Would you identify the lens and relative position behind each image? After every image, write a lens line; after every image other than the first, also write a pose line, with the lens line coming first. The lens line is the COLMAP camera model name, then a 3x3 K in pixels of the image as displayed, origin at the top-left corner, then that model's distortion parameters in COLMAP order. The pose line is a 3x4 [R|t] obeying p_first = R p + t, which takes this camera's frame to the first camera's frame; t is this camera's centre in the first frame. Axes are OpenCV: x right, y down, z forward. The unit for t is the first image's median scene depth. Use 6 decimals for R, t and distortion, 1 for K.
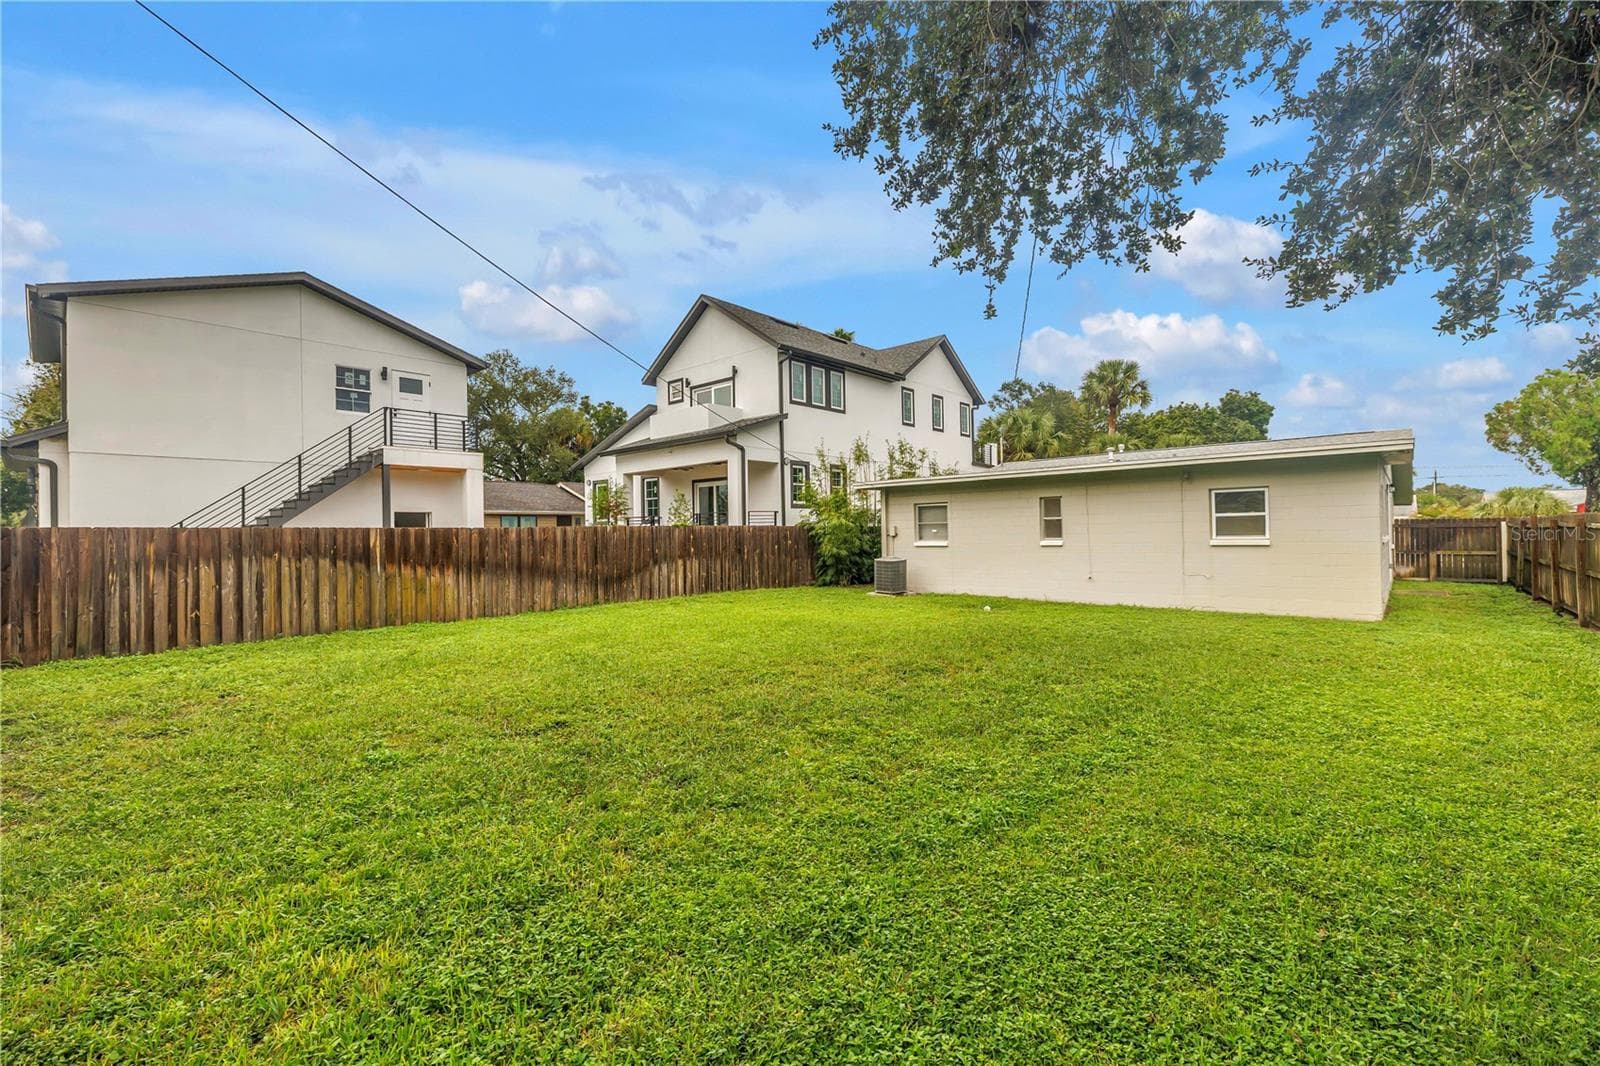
lens RADIAL K [[695.4, 0, 811.6], [0, 695.4, 531.9], [0, 0, 1]] dist [0.000755, 0.000187]
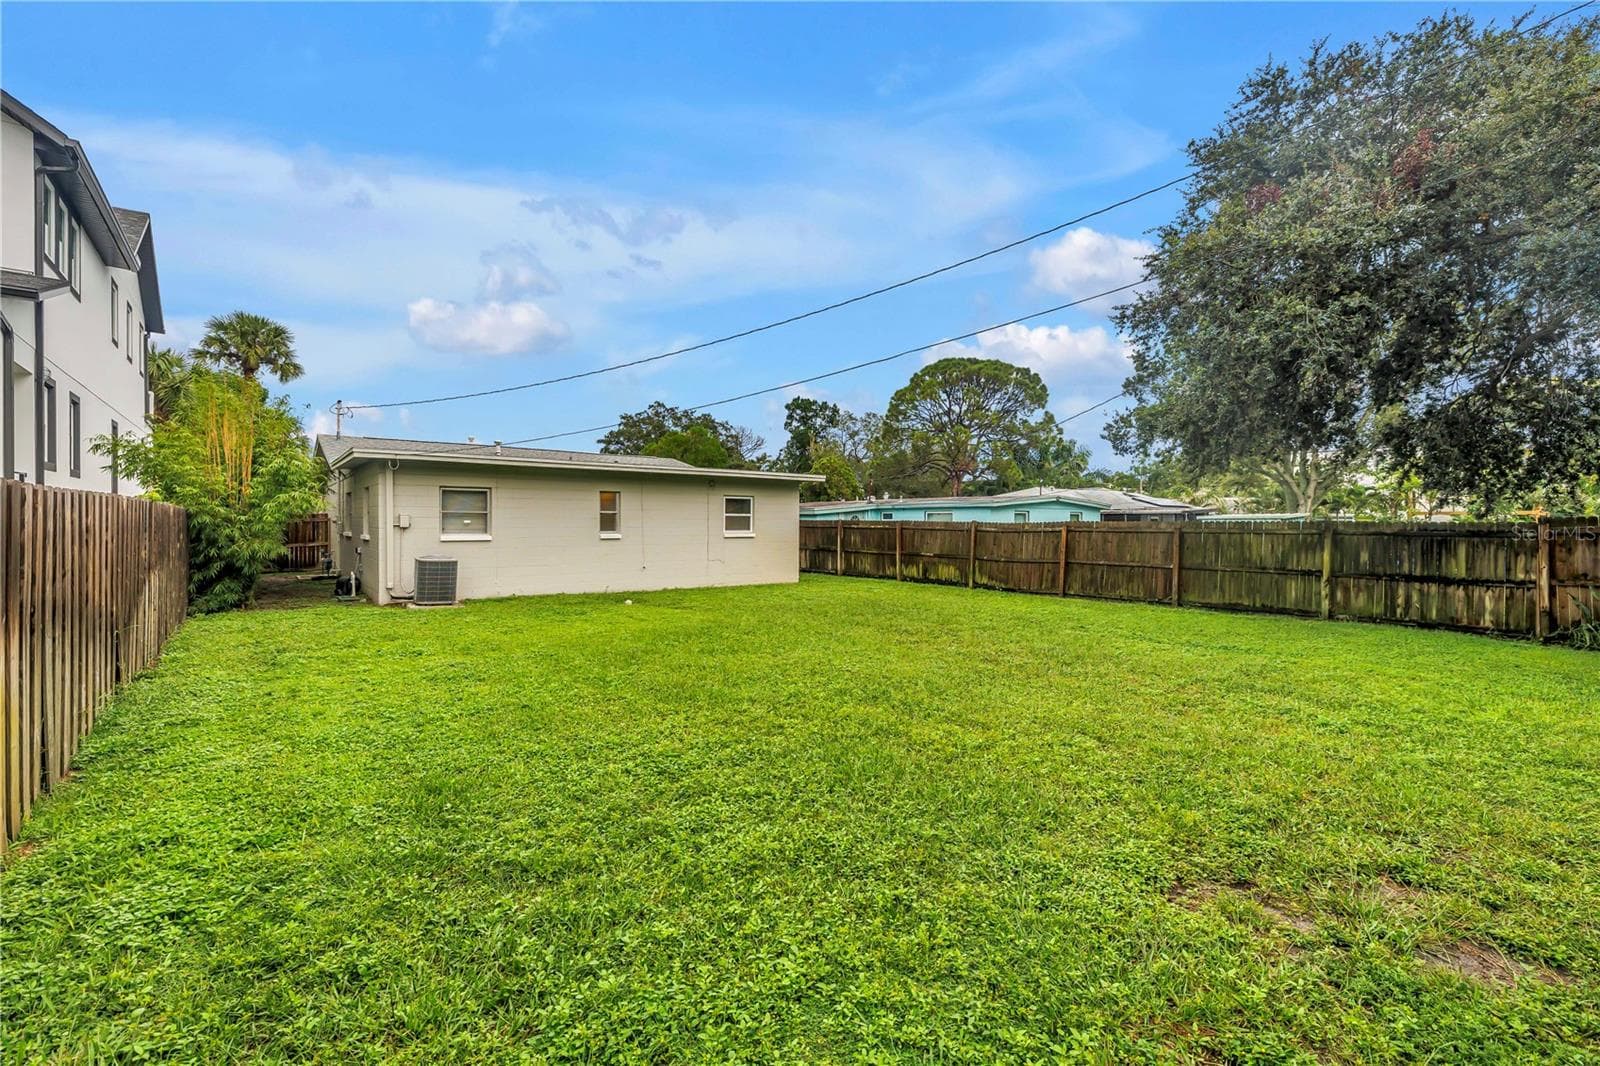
lens RADIAL K [[681.8, 0, 808.7], [0, 681.8, 525.9], [0, 0, 1]] dist [0.018701, 0.000079]
pose [[0.164373, 0.013945, 0.986300, -0.526832], [-0.010837, 0.999865, -0.012331, 0.008829], [-0.986339, -0.008662, 0.164502, 0.471384]]
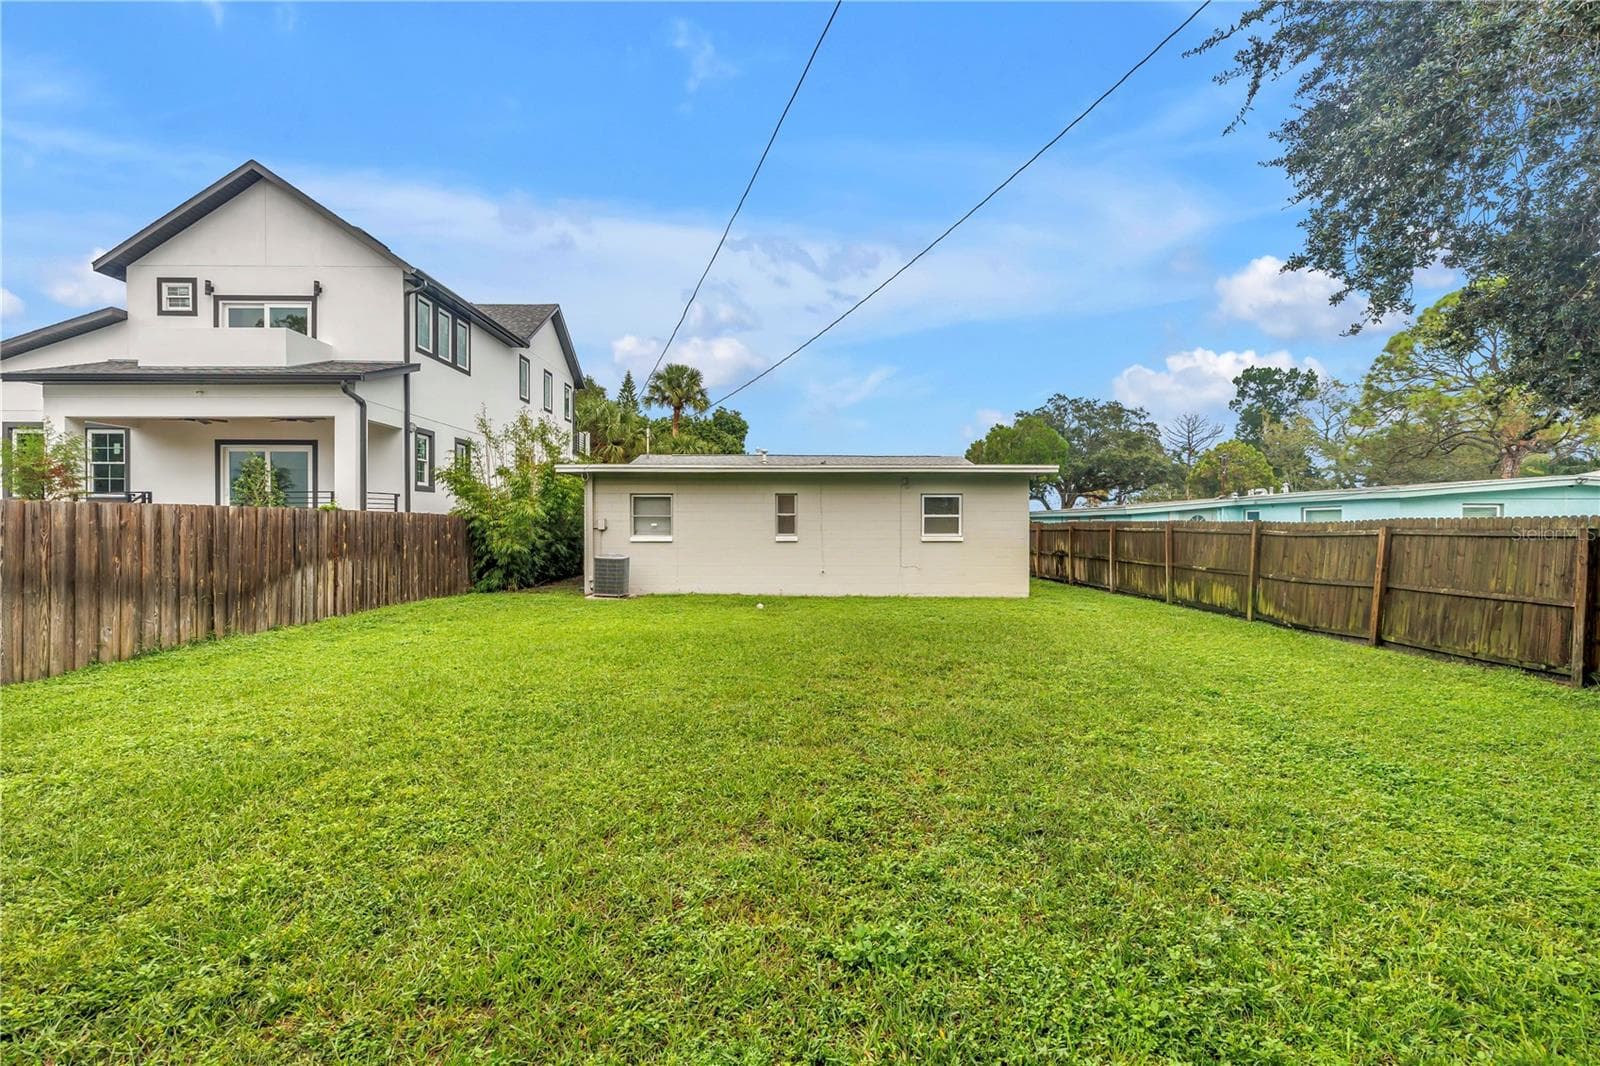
lens RADIAL K [[702.7, 0, 808.0], [0, 702.7, 524.2], [0, 0, 1]] dist [0.001178, -0.000066]
pose [[0.730018, 0.020019, 0.683134, -0.293012], [-0.015391, 0.999799, -0.012851, 0.006359], [-0.683254, -0.001133, 0.730180, 0.194670]]
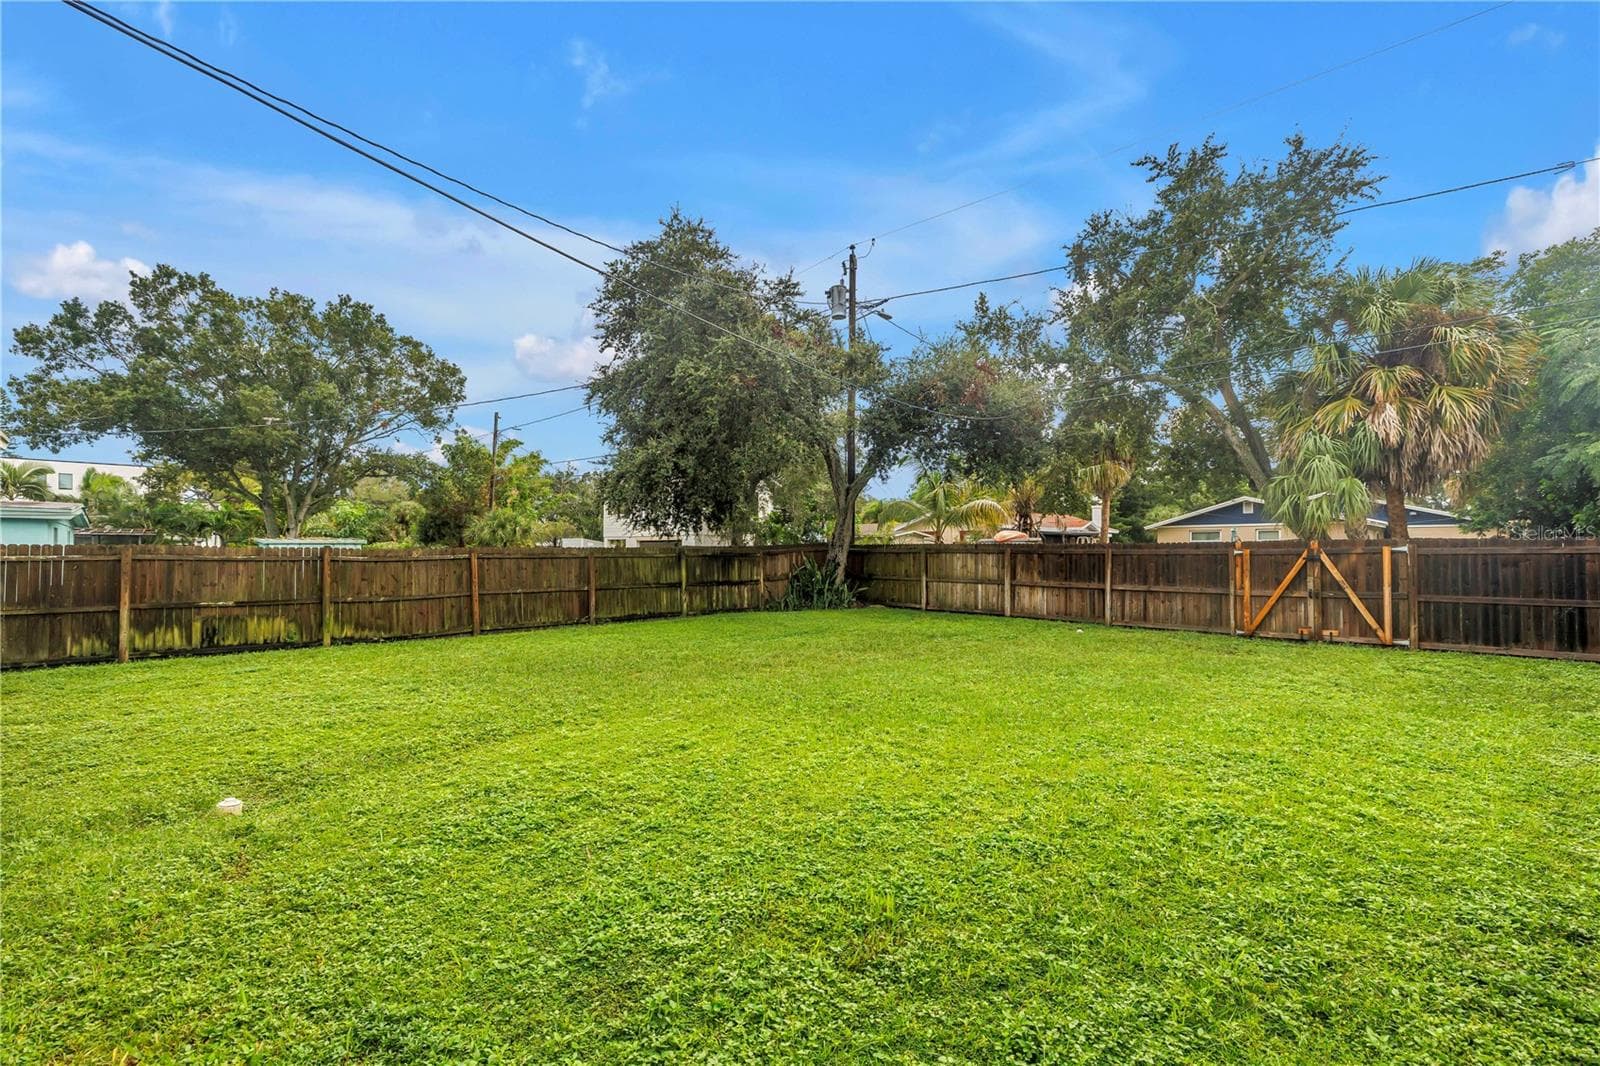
lens RADIAL K [[695.4, 0, 811.6], [0, 695.4, 531.9], [0, 0, 1]] dist [0.000755, 0.000187]
pose [[-0.995586, 0.019819, 0.091739, -0.043577], [0.016981, 0.999356, -0.031606, 0.002245], [-0.092306, -0.029909, -0.995281, 1.037962]]
